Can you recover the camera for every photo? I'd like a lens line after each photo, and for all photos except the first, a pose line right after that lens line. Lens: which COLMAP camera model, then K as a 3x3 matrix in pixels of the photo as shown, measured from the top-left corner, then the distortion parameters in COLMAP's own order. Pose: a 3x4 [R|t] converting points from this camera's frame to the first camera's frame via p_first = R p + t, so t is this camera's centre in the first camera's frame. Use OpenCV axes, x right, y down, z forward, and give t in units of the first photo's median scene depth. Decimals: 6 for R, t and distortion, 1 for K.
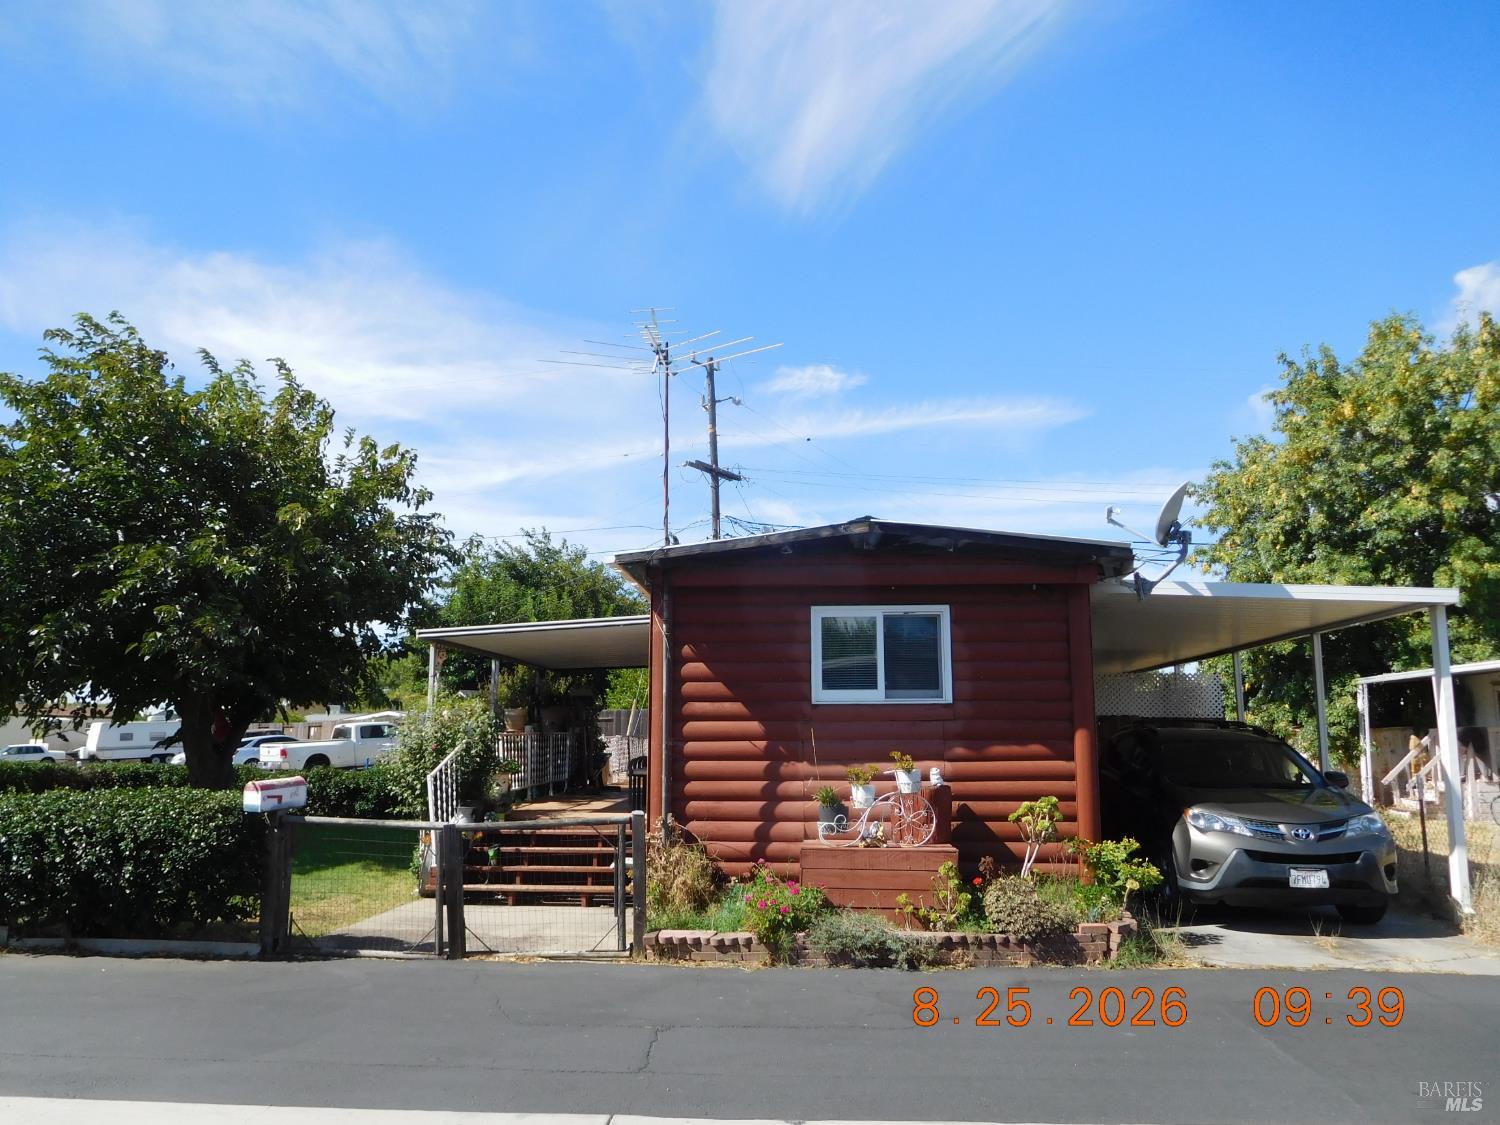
lens RADIAL K [[1167.8, 0, 750.0], [0, 1167.8, 562.5], [0, 0, 1]] dist [-0.031319, -0.000296]
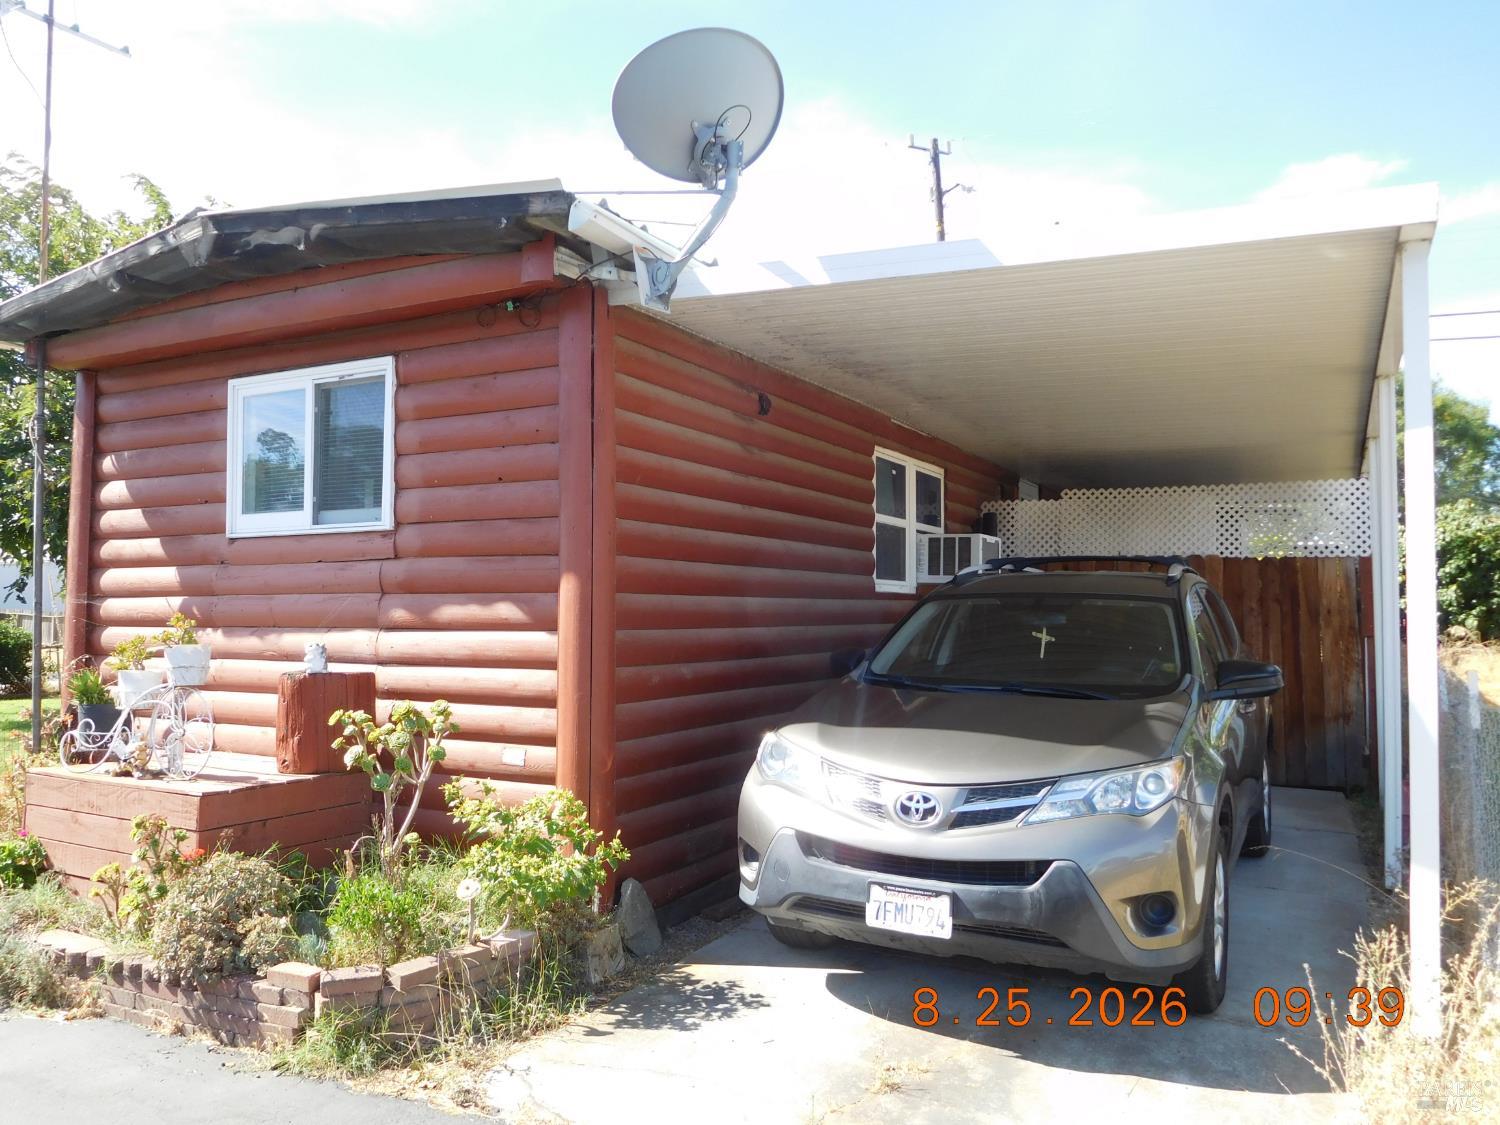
lens RADIAL K [[1167.8, 0, 750.0], [0, 1167.8, 562.5], [0, 0, 1]] dist [-0.031319, -0.000296]
pose [[0.908911, -0.019321, -0.416543, 0.562524], [0.066445, 0.992874, 0.098931, 0.091683], [0.411663, -0.117596, 0.903717, 0.556283]]
